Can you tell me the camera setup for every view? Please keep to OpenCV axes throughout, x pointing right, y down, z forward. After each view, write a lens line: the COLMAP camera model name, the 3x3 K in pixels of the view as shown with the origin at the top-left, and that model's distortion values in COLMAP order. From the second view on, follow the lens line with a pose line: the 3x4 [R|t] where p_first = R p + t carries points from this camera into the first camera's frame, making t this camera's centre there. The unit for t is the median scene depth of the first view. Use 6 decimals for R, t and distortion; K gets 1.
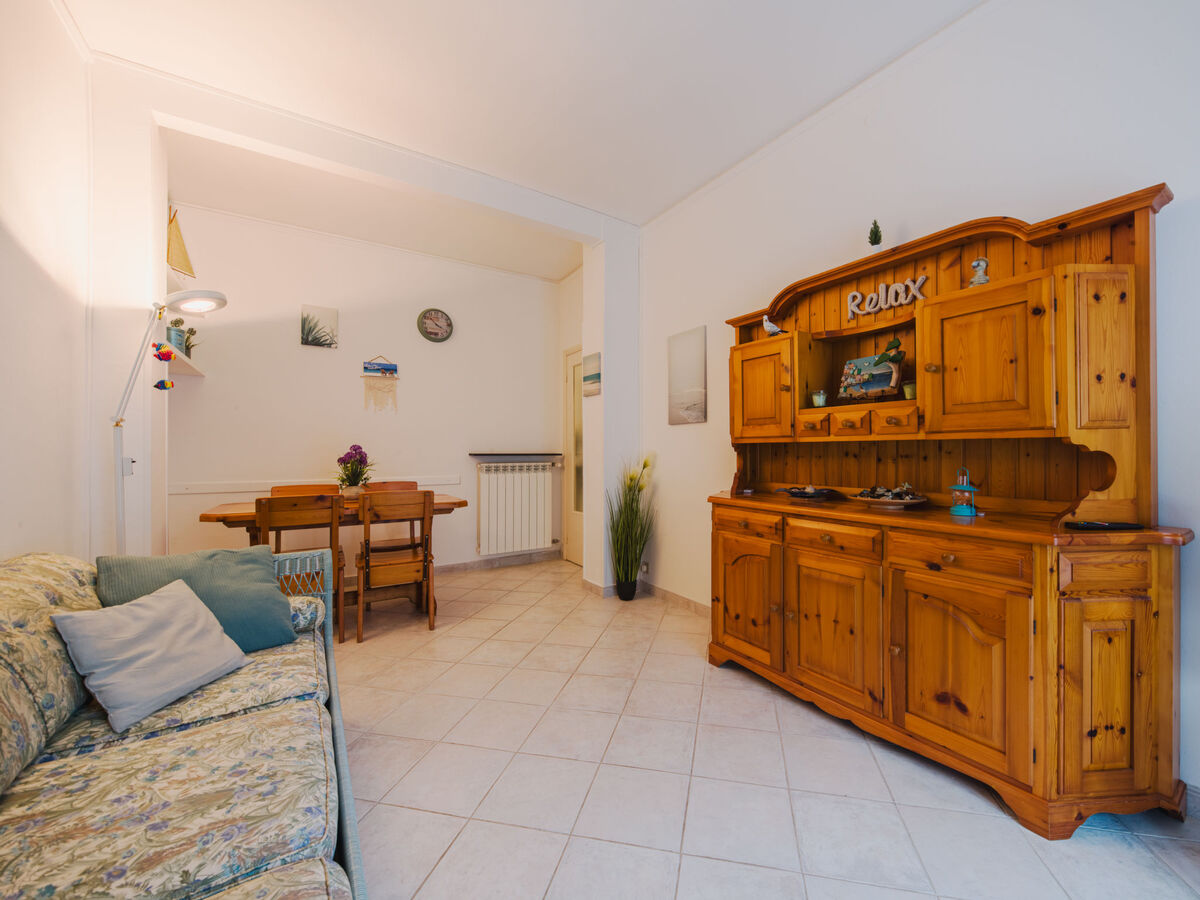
lens RADIAL K [[477.4, 0, 609.0], [0, 477.4, 450.5], [0, 0, 1]] dist [0.000245, -0.002344]
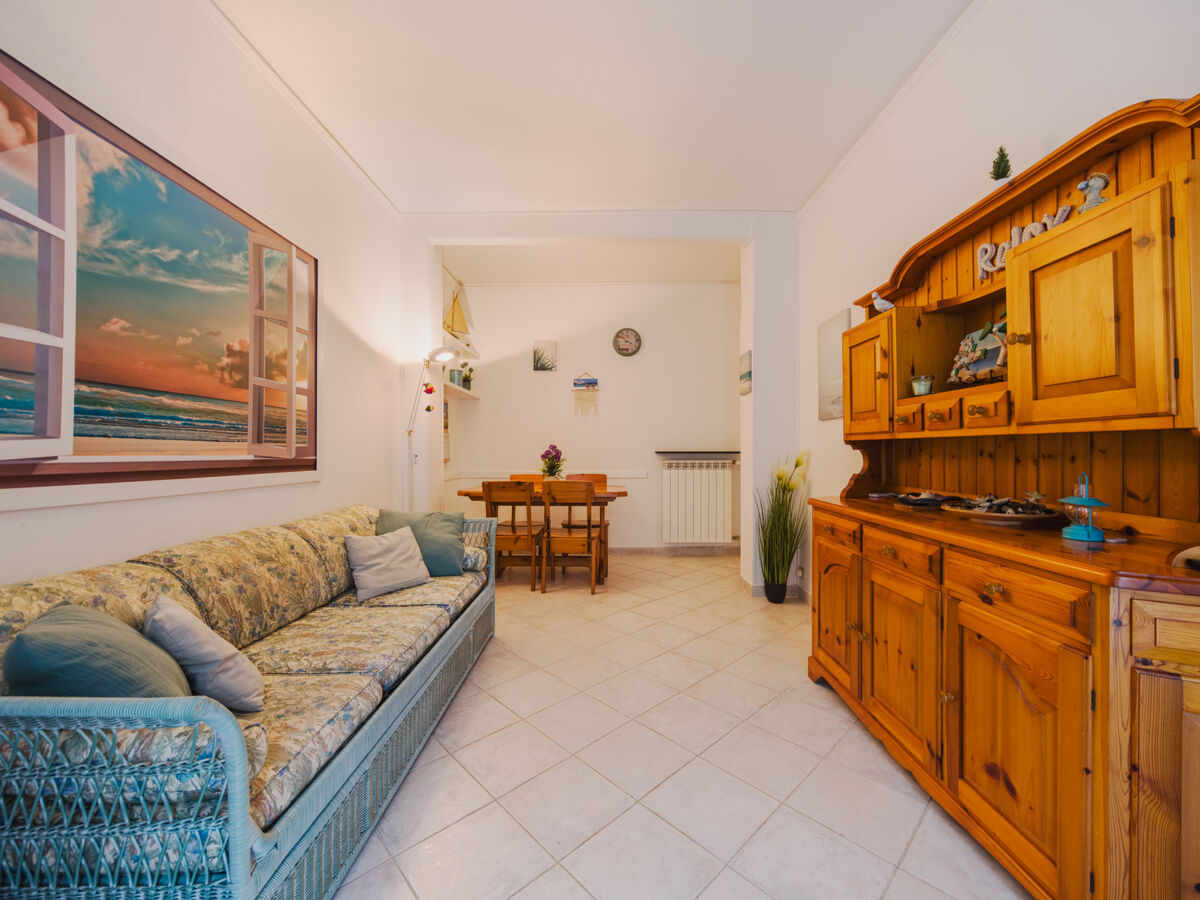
lens RADIAL K [[477.4, 0, 608.7], [0, 477.4, 448.8], [0, 0, 1]] dist [0.000245, -0.002344]
pose [[0.822609, -0.001622, -0.568605, 0.486410], [0.002487, 0.999997, 0.000746, -0.001473], [0.568602, -0.002028, 0.822610, 0.013595]]
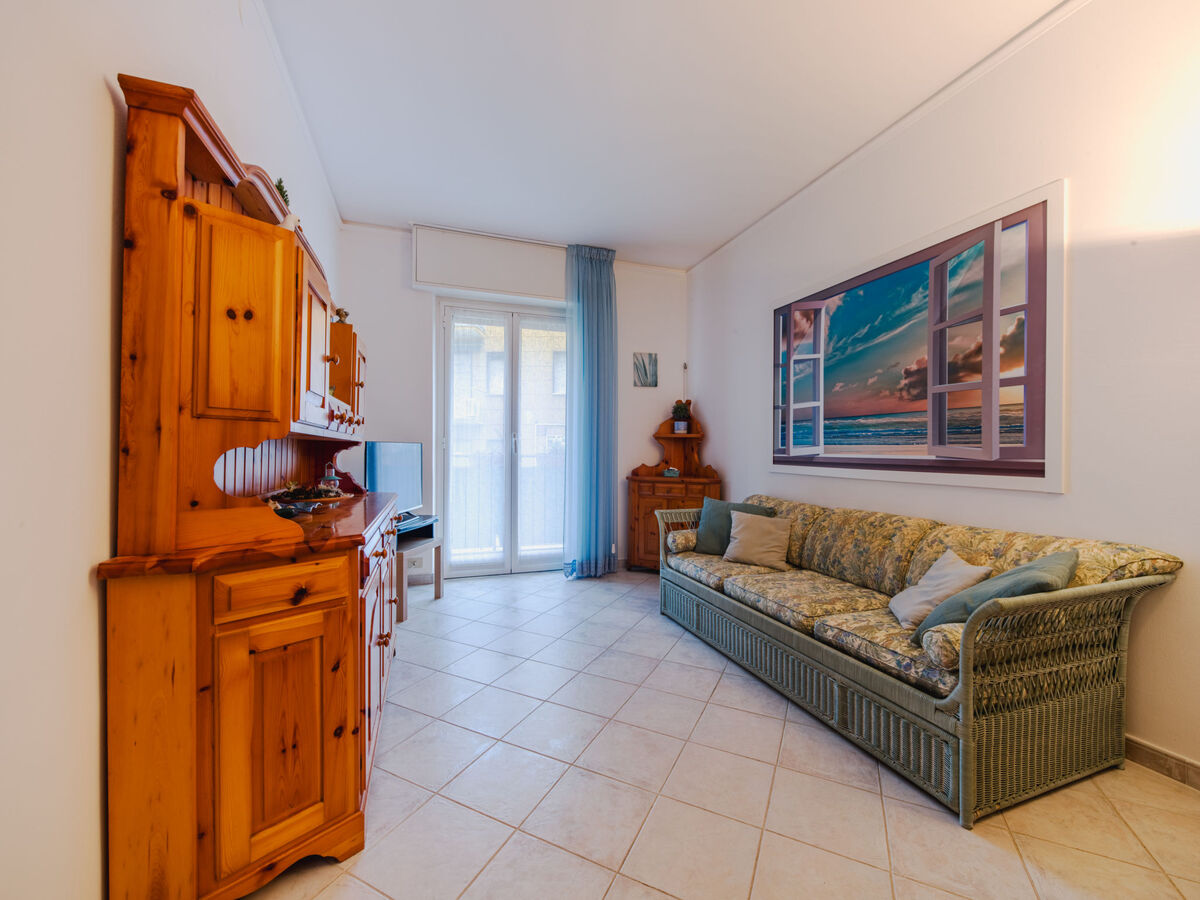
lens RADIAL K [[477.4, 0, 617.1], [0, 477.4, 451.0], [0, 0, 1]] dist [0.000245, -0.002344]
pose [[-0.974192, -0.003807, 0.225687, -0.267133], [-0.005713, 0.999953, -0.007792, 0.014036], [-0.225647, -0.008880, -0.974169, 1.800684]]
